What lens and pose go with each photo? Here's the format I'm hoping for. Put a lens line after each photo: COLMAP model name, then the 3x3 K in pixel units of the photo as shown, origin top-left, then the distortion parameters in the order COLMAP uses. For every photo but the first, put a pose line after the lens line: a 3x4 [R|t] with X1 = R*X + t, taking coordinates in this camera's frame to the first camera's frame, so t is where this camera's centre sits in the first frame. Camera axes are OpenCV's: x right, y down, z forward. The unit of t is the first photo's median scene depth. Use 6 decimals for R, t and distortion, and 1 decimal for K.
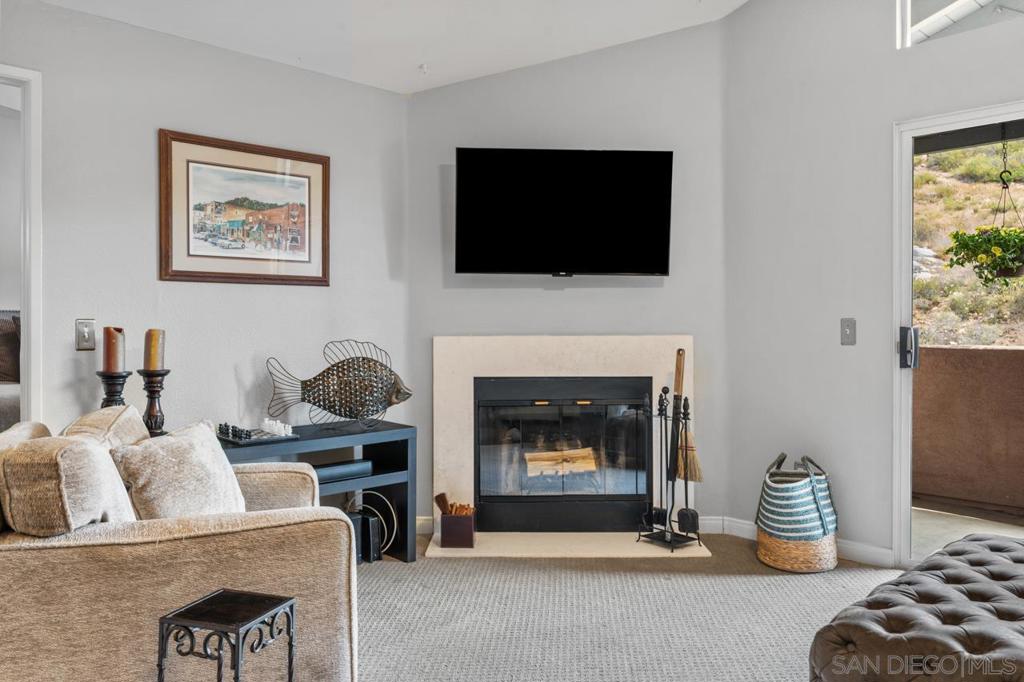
lens RADIAL K [[781.3, 0, 511.4], [0, 781.3, 333.5], [0, 0, 1]] dist [-0.000915, 0.002290]
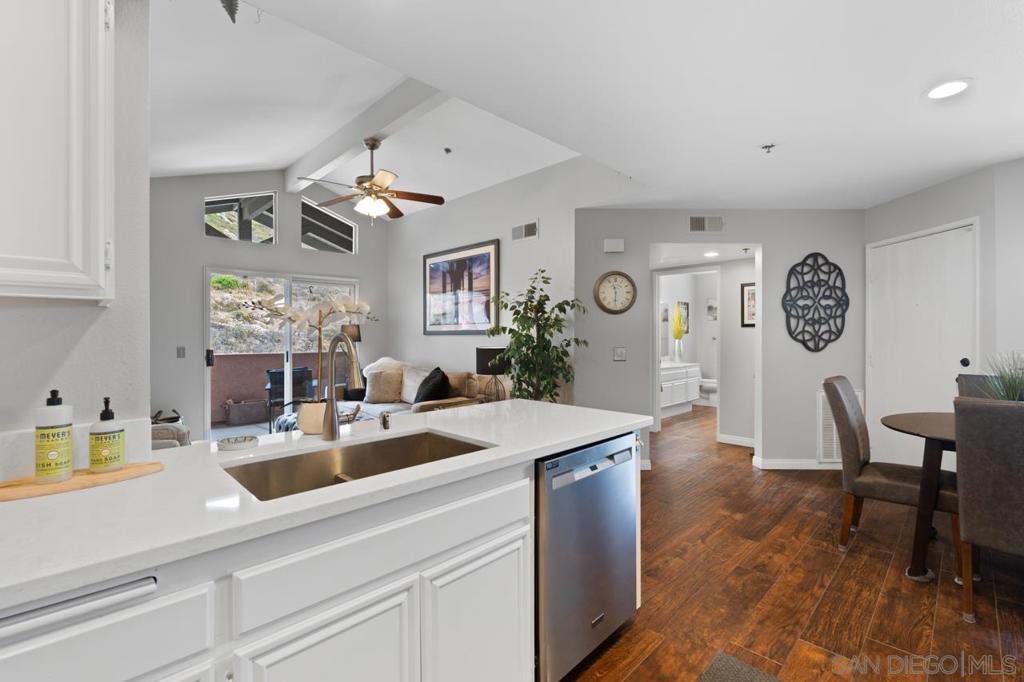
lens RADIAL K [[451.3, 0, 514.1], [0, 451.3, 330.4], [0, 0, 1]] dist [-0.001643, -0.000172]
pose [[-0.021331, 0.009493, 0.999727, -0.876331], [0.007945, 0.999925, -0.009326, -0.044367], [-0.999741, 0.007743, -0.021405, 0.056202]]
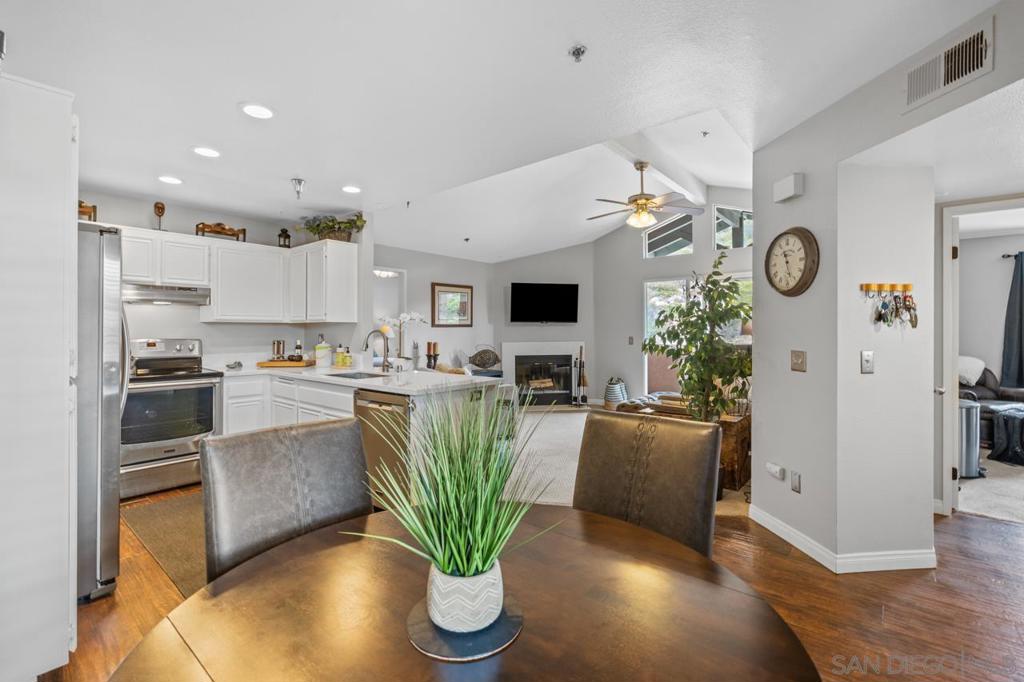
lens RADIAL K [[451.3, 0, 514.1], [0, 451.3, 330.4], [0, 0, 1]] dist [-0.001643, -0.000172]
pose [[0.993794, -0.003968, 0.111167, -0.276888], [0.004512, 0.999979, -0.004639, -0.038965], [-0.111147, 0.005112, 0.993791, -0.851769]]
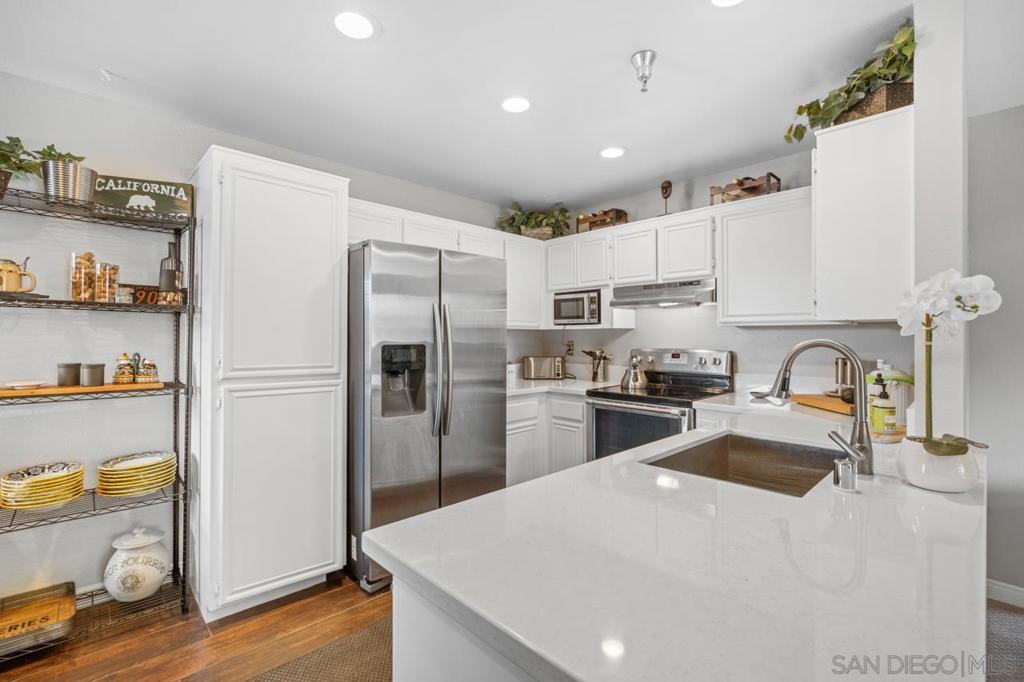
lens RADIAL K [[457.8, 0, 511.2], [0, 457.8, 335.5], [0, 0, 1]] dist [-0.004394, 0.000189]
pose [[0.001927, -0.007371, -0.999971, -0.121193], [-0.003541, 0.999967, -0.007377, -0.045927], [0.999992, 0.003555, 0.001901, -0.041008]]
